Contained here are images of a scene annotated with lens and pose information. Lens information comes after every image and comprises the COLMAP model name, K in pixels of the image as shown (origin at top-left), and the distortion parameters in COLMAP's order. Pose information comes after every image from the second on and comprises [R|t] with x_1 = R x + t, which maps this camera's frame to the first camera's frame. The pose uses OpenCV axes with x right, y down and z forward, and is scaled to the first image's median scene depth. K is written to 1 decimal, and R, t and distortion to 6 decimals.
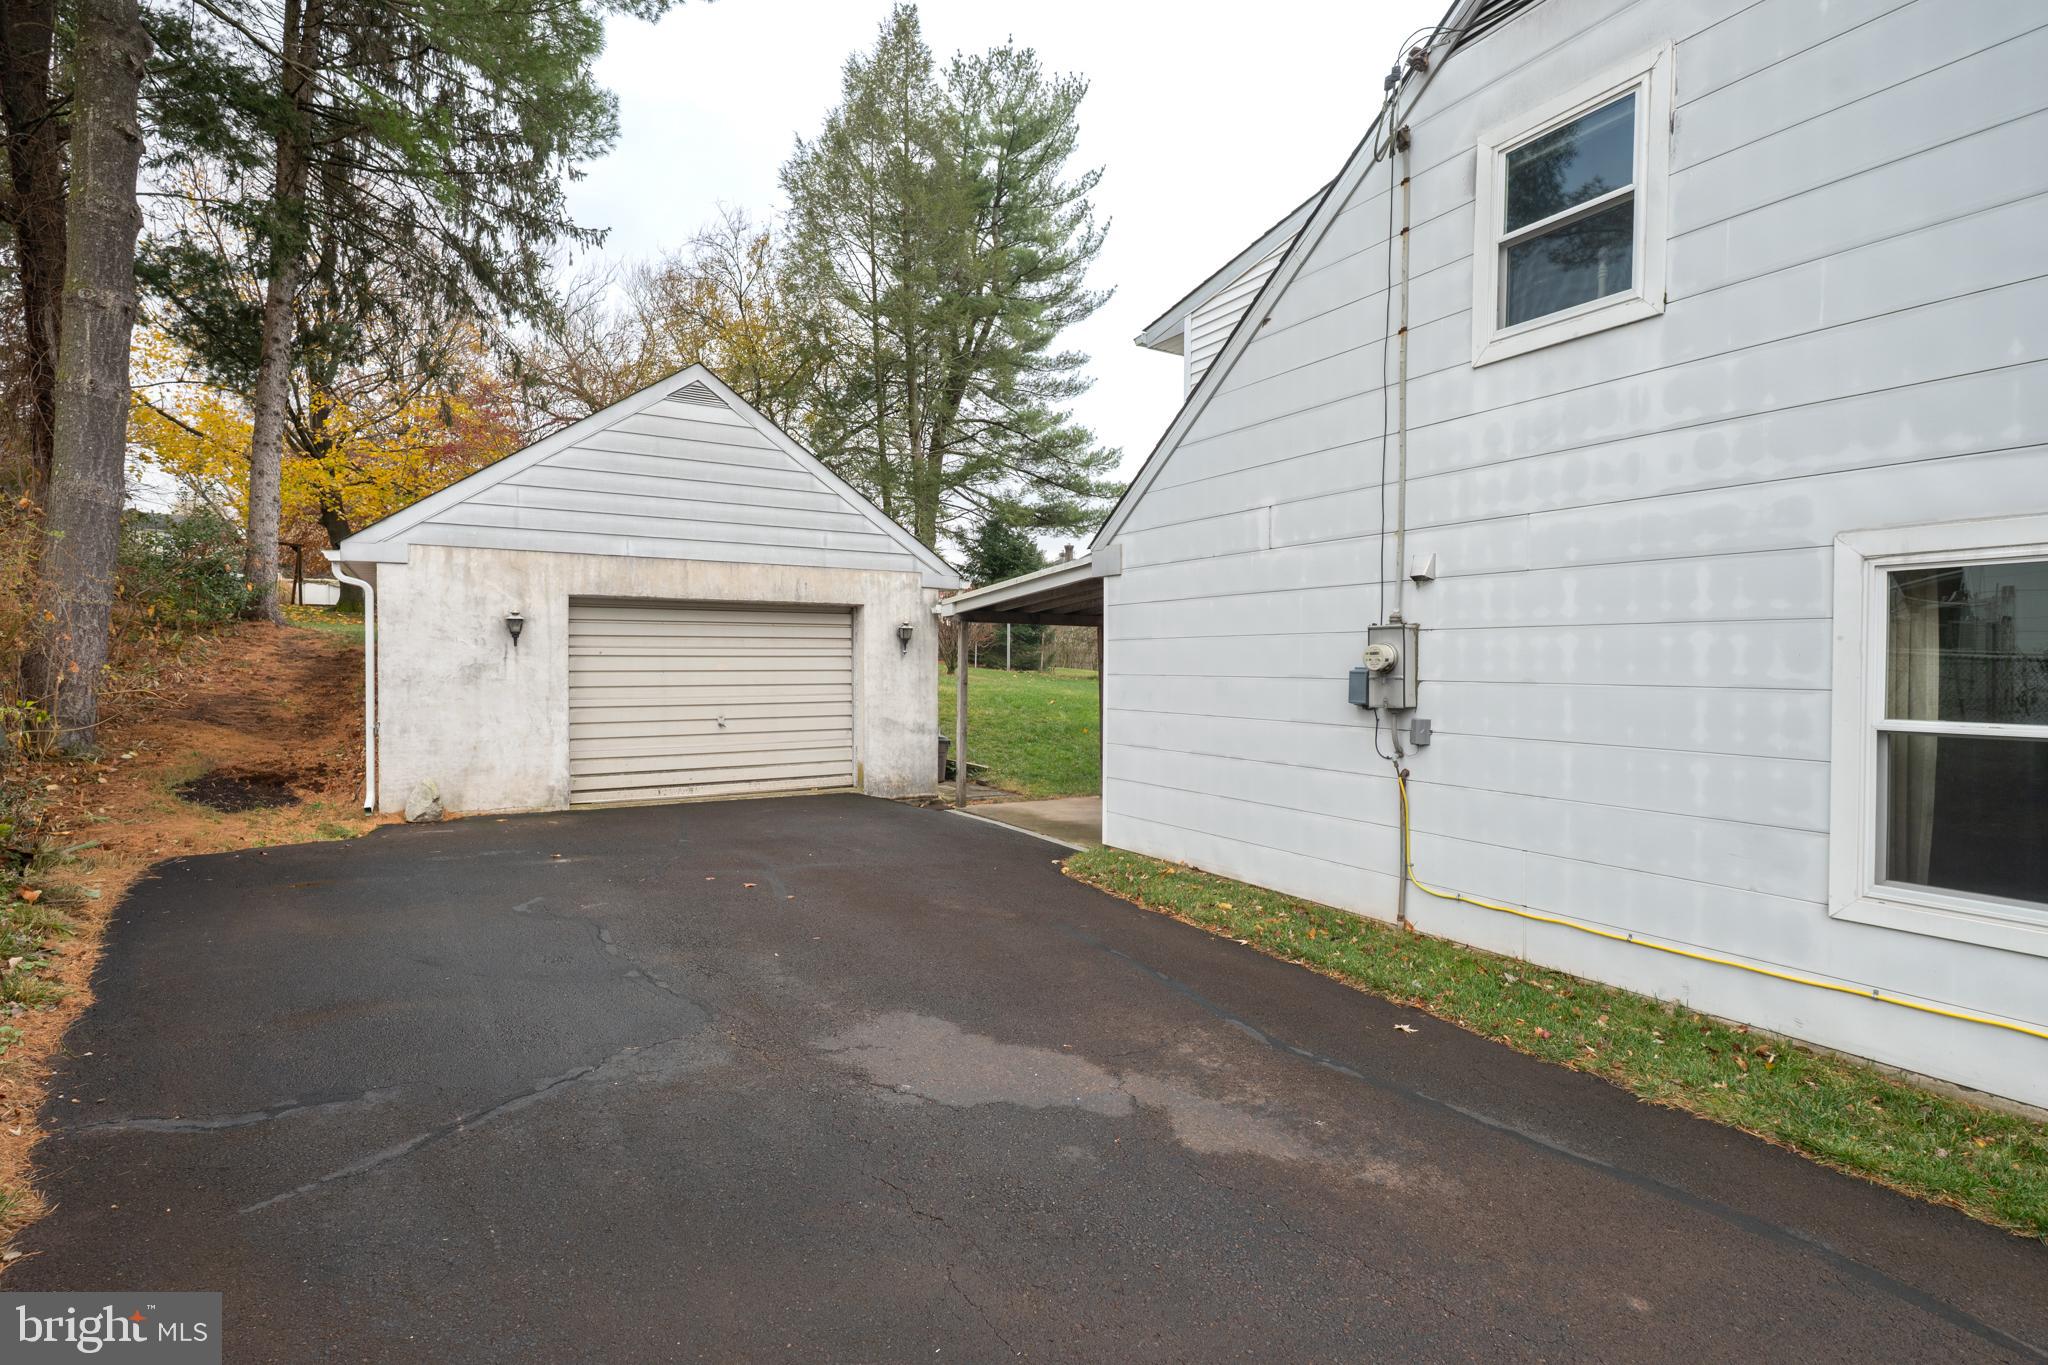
lens RADIAL K [[975.3, 0, 1014.2], [0, 975.3, 676.5], [0, 0, 1]] dist [-0.000769, 0.000895]
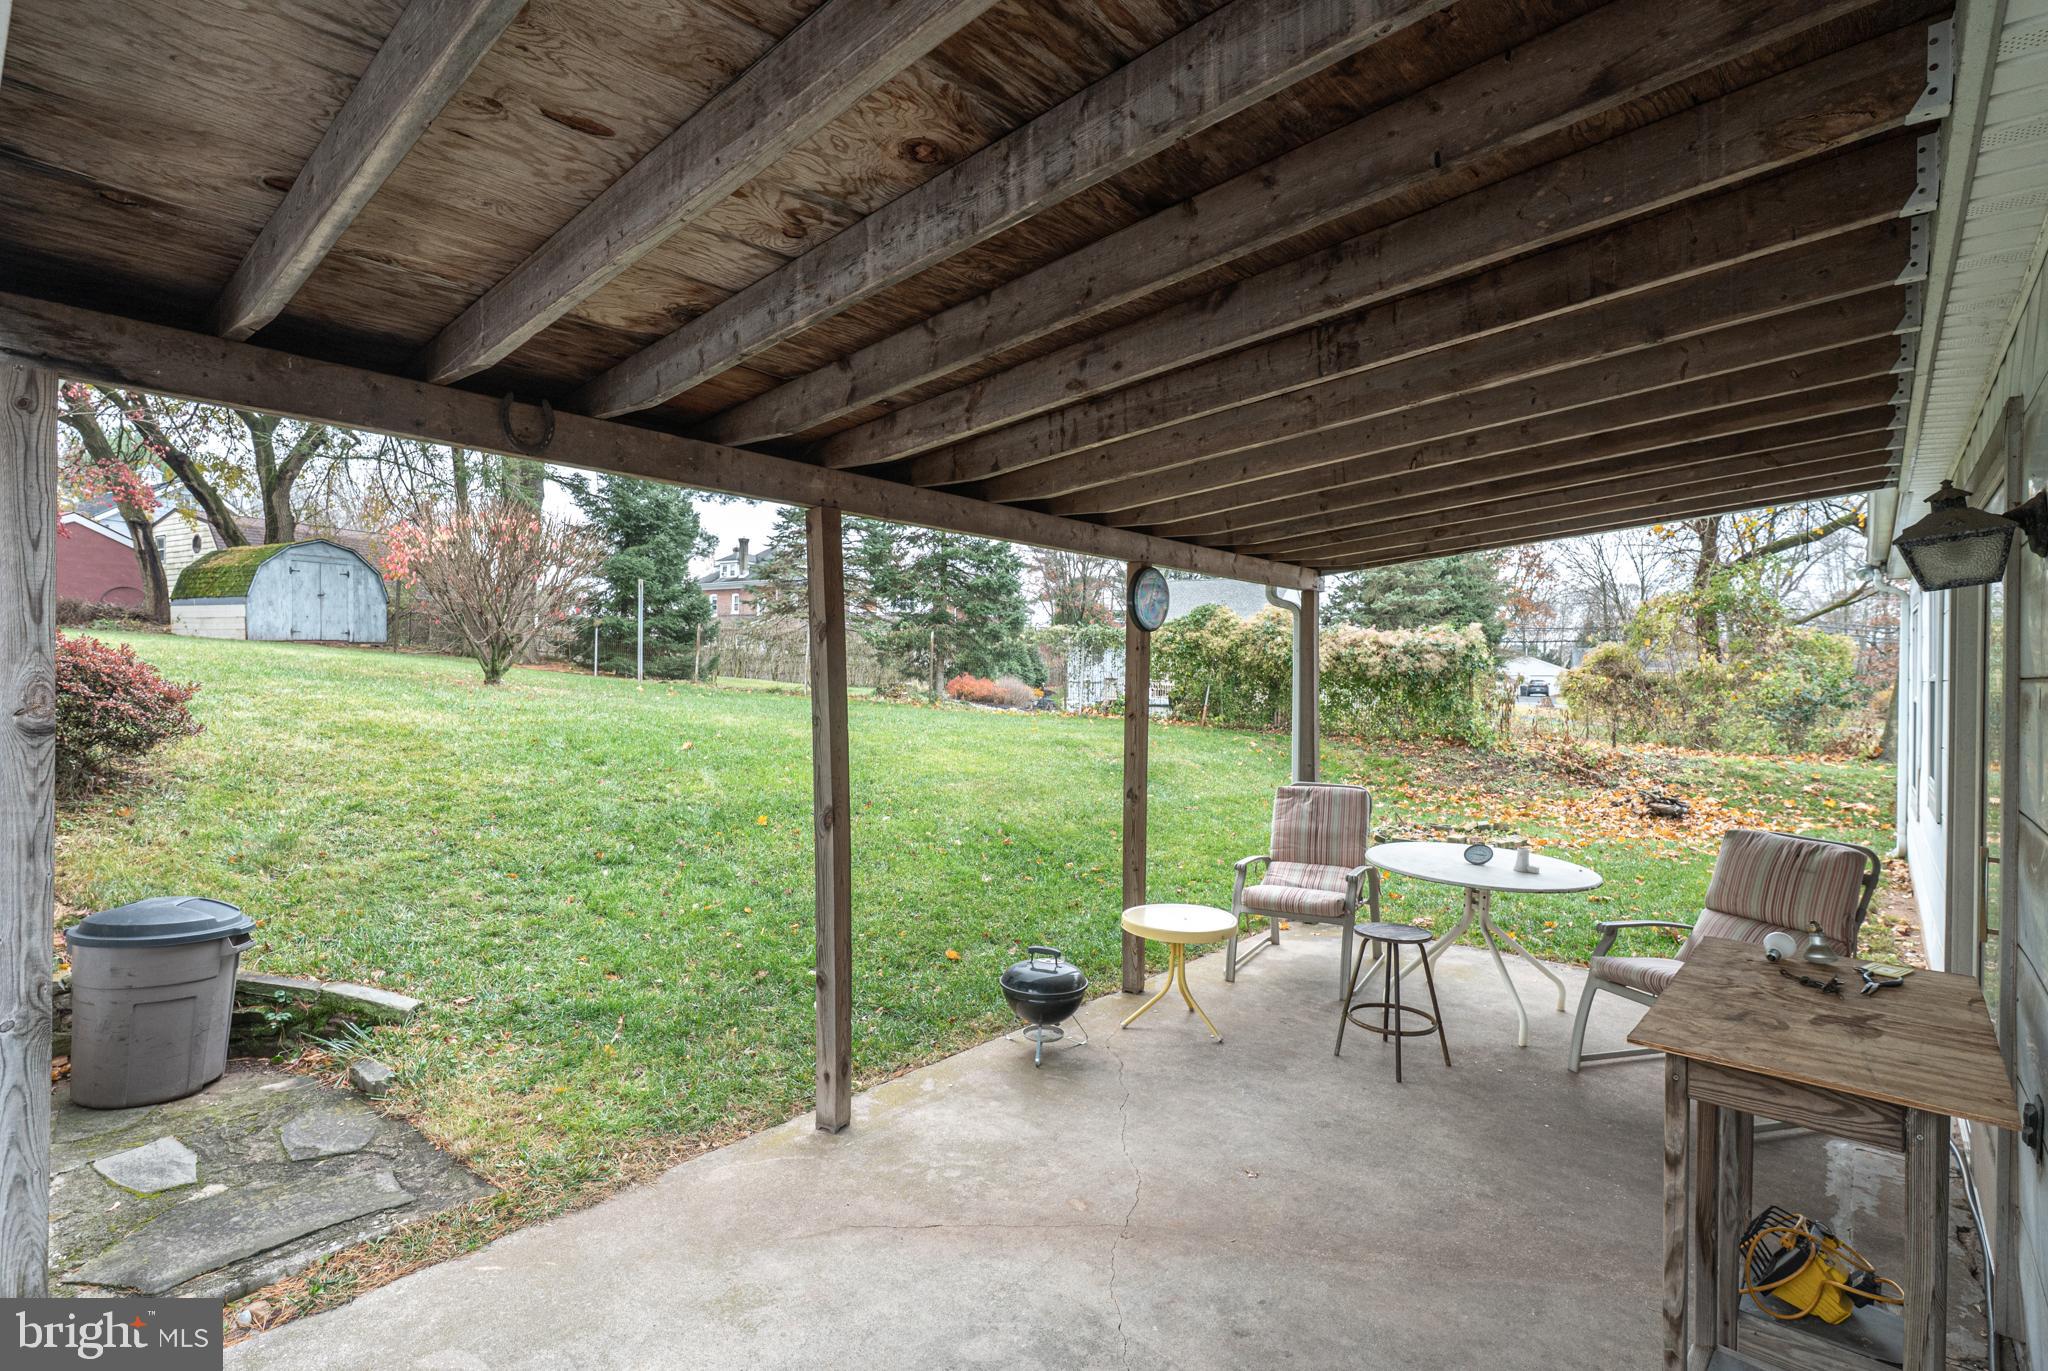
lens RADIAL K [[975.3, 0, 1016.8], [0, 975.3, 686.5], [0, 0, 1]] dist [-0.000769, 0.000895]
pose [[0.946969, 0.001378, 0.321323, 0.021267], [-0.000491, 0.999996, -0.002839, 0.000066], [-0.321326, 0.002530, 0.946965, 0.289767]]
